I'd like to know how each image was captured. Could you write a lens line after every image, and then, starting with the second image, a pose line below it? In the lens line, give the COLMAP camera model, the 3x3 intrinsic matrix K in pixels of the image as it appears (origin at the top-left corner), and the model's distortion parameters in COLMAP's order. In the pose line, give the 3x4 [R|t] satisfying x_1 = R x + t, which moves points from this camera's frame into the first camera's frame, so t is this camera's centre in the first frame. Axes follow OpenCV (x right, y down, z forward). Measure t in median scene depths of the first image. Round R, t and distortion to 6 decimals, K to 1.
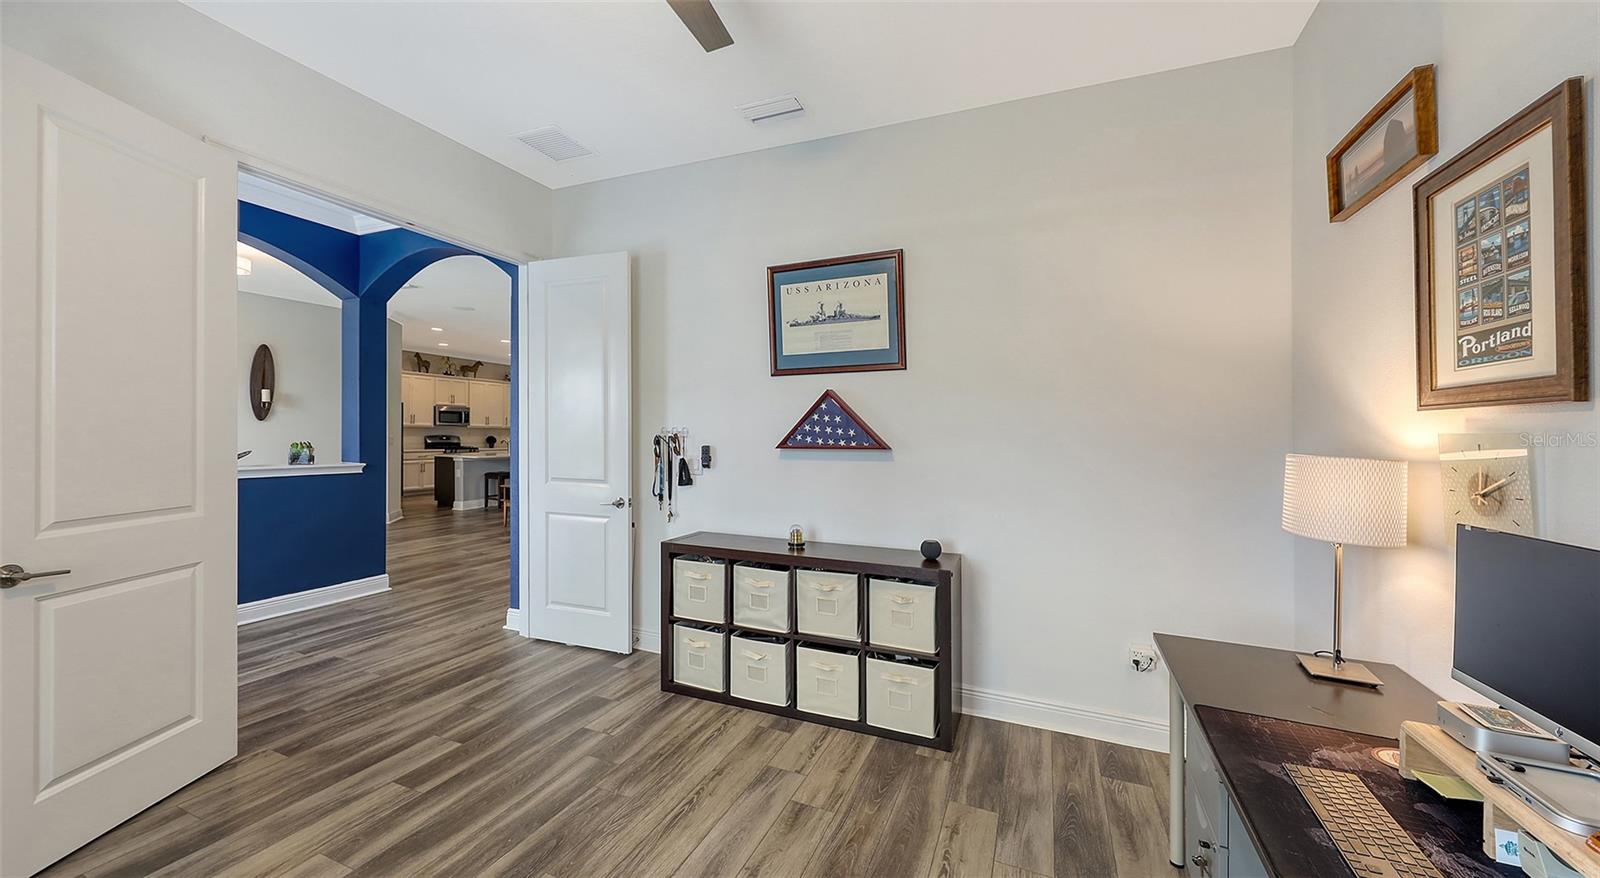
lens RADIAL K [[587.5, 0, 800.6], [0, 587.5, 439.3], [0, 0, 1]] dist [0.001988, 0.000064]
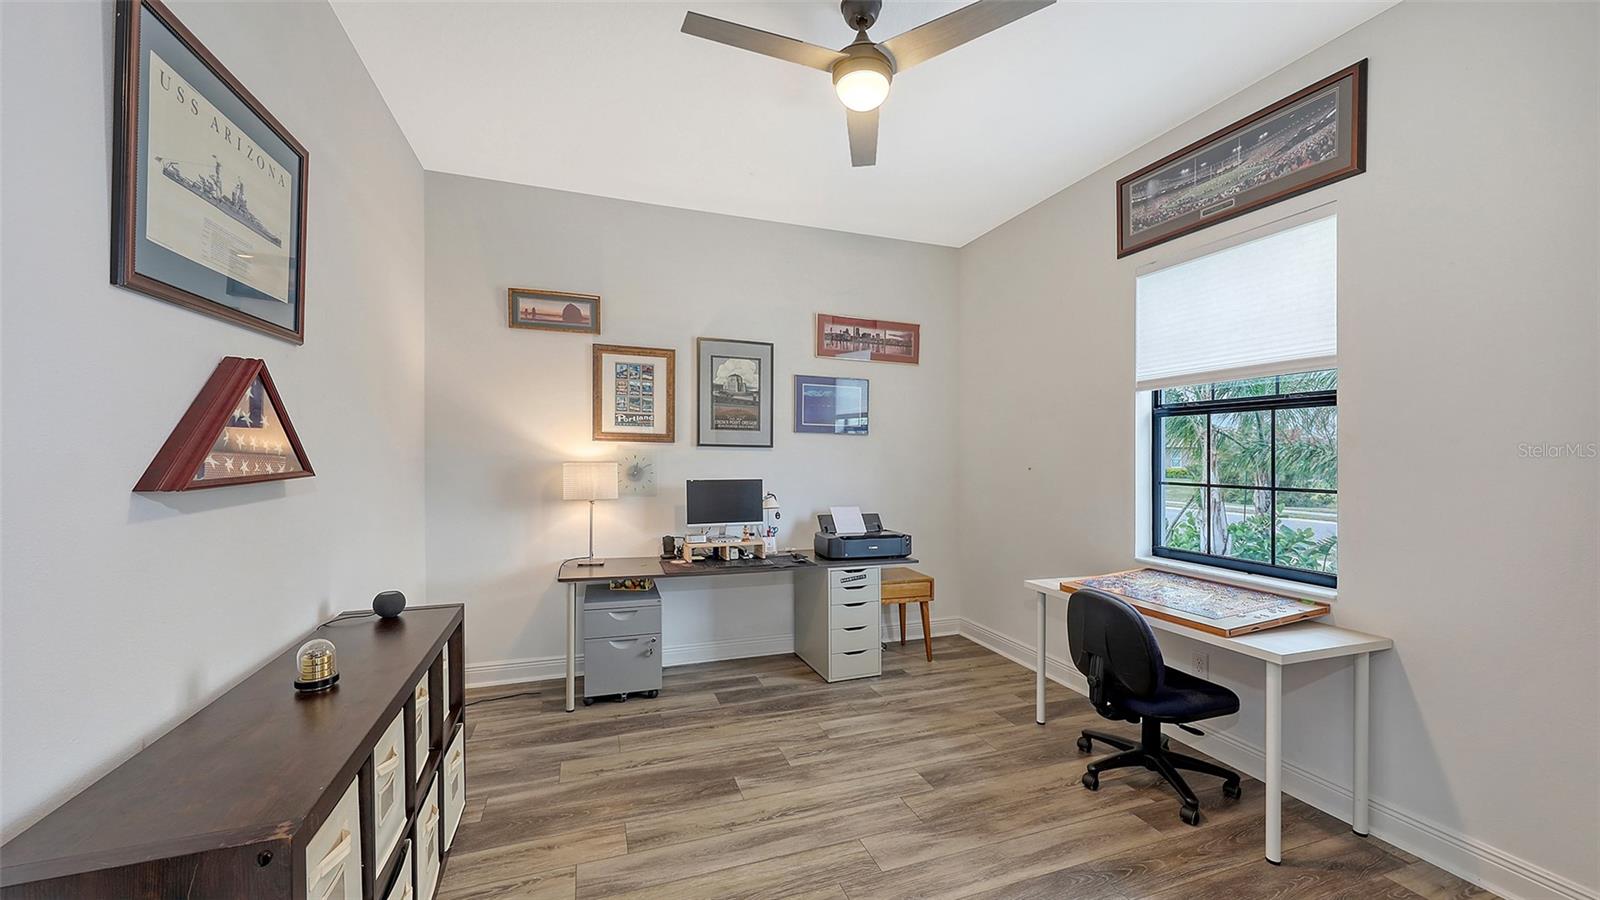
lens RADIAL K [[587.5, 0, 799.8], [0, 587.5, 446.7], [0, 0, 1]] dist [0.001988, 0.000064]
pose [[-0.681438, -0.006939, 0.731843, -0.947785], [-0.009026, 0.999959, 0.001078, -0.028482], [-0.731821, -0.005871, -0.681472, 1.562417]]
